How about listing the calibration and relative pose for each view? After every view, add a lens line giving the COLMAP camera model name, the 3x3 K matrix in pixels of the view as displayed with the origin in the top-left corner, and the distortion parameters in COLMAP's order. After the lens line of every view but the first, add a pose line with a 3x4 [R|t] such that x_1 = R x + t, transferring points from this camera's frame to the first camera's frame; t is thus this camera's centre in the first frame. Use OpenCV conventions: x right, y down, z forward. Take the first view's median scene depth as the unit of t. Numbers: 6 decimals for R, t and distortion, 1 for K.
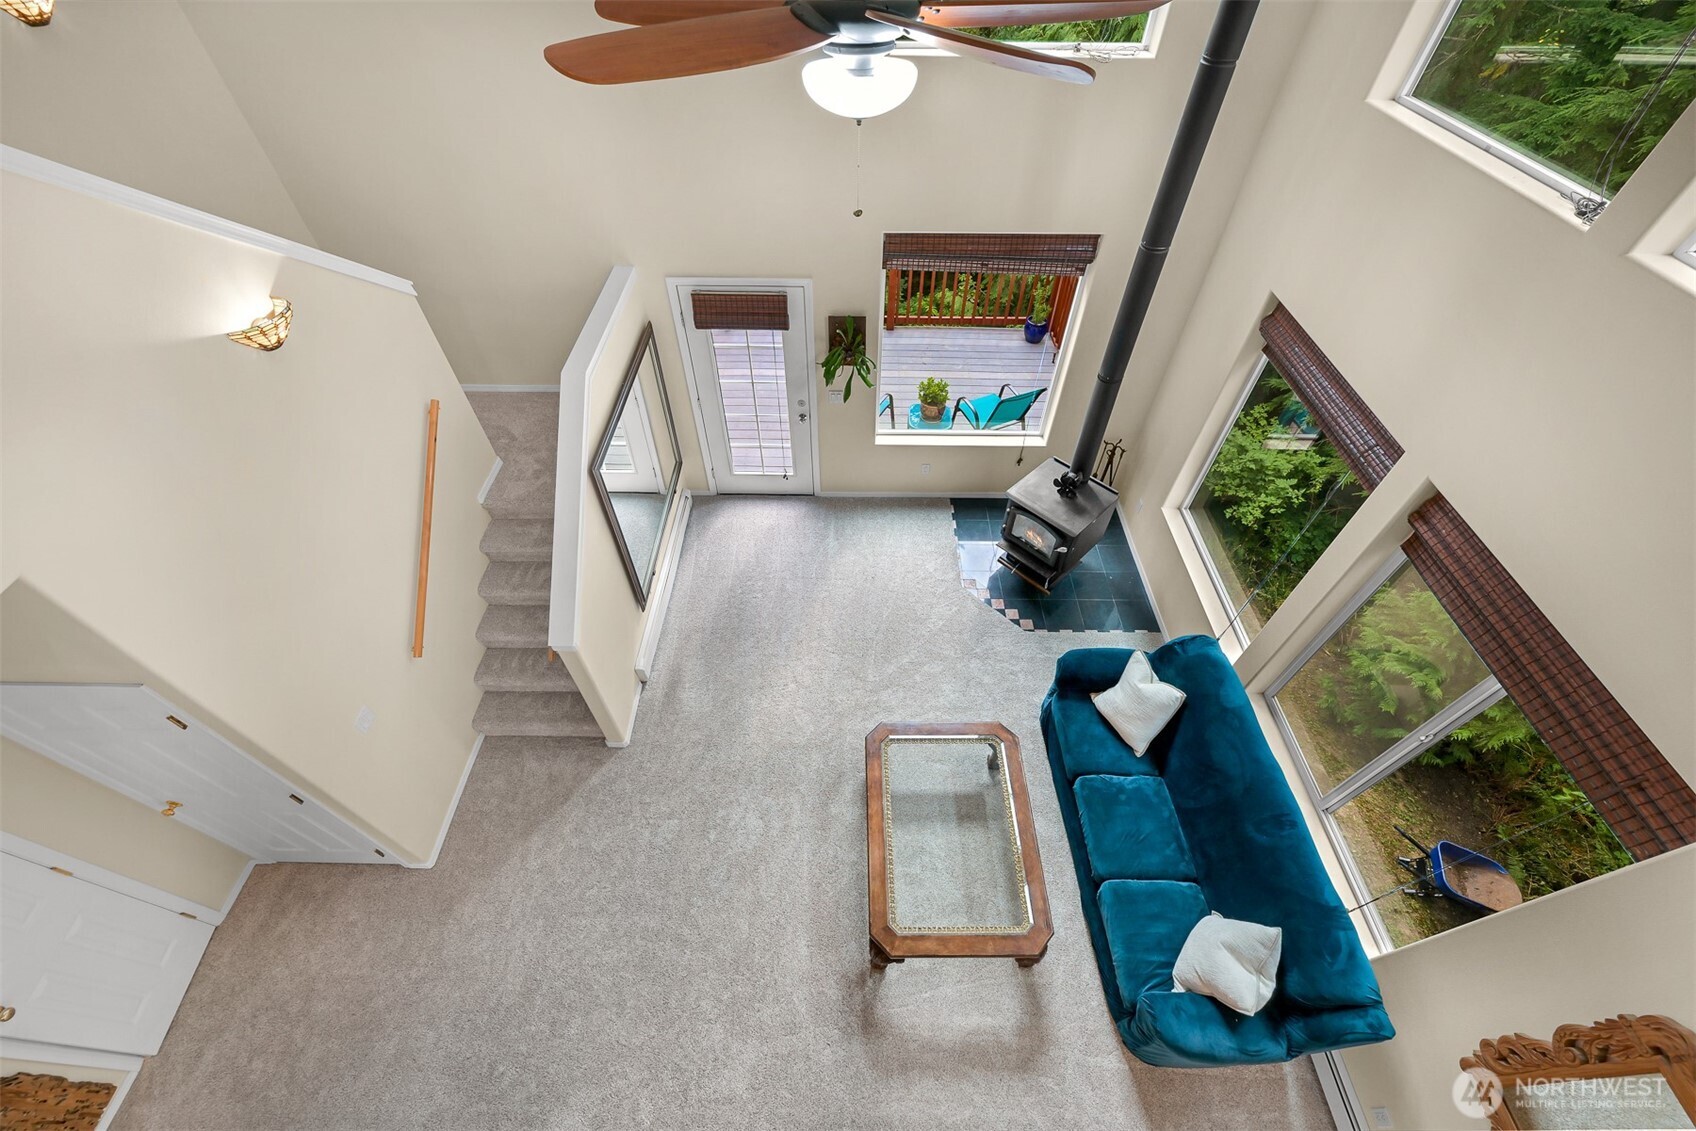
lens RADIAL K [[665.6, 0, 852.9], [0, 665.6, 565.3], [0, 0, 1]] dist [-0.003073, 0.000349]
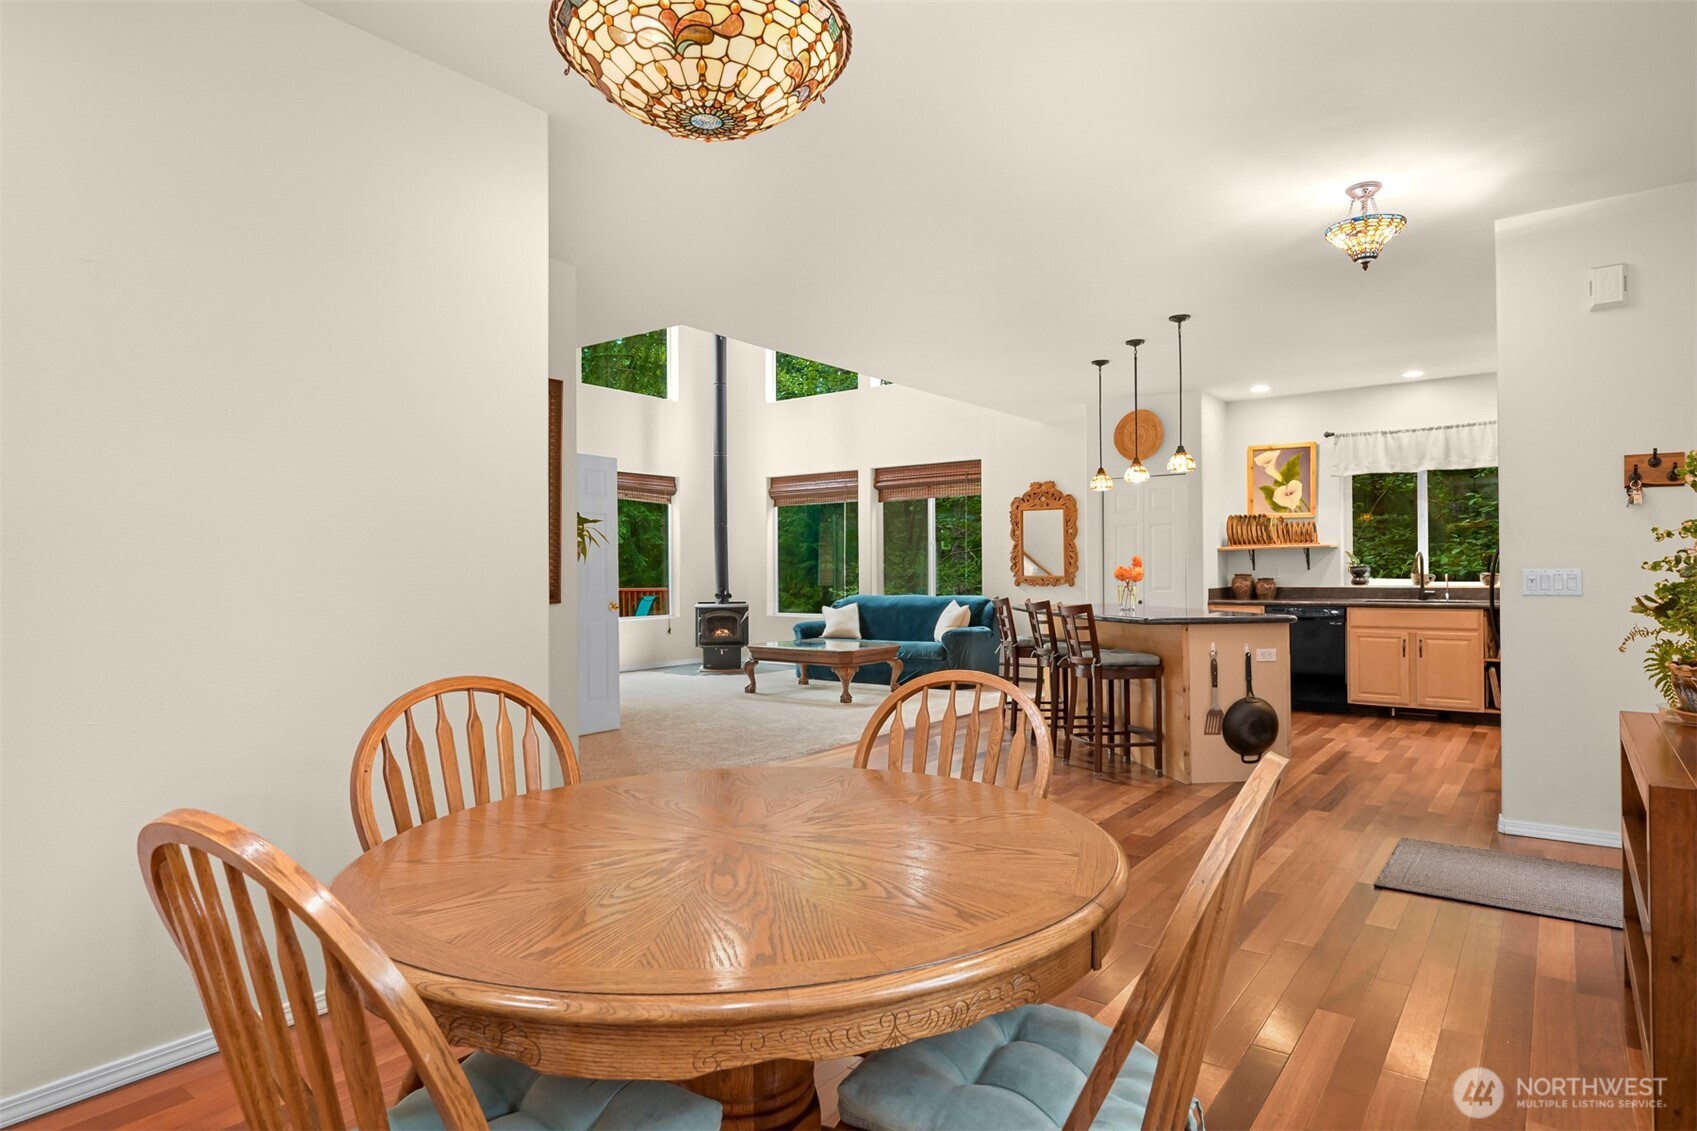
lens RADIAL K [[916.2, 0, 861.4], [0, 916.2, 573.9], [0, 0, 1]] dist [0.001983, 0.000786]
pose [[0.593235, -0.015996, 0.804870, -1.440460], [0.614598, 0.654741, -0.439982, 1.170070], [-0.519944, 0.755684, 0.398246, -0.106442]]
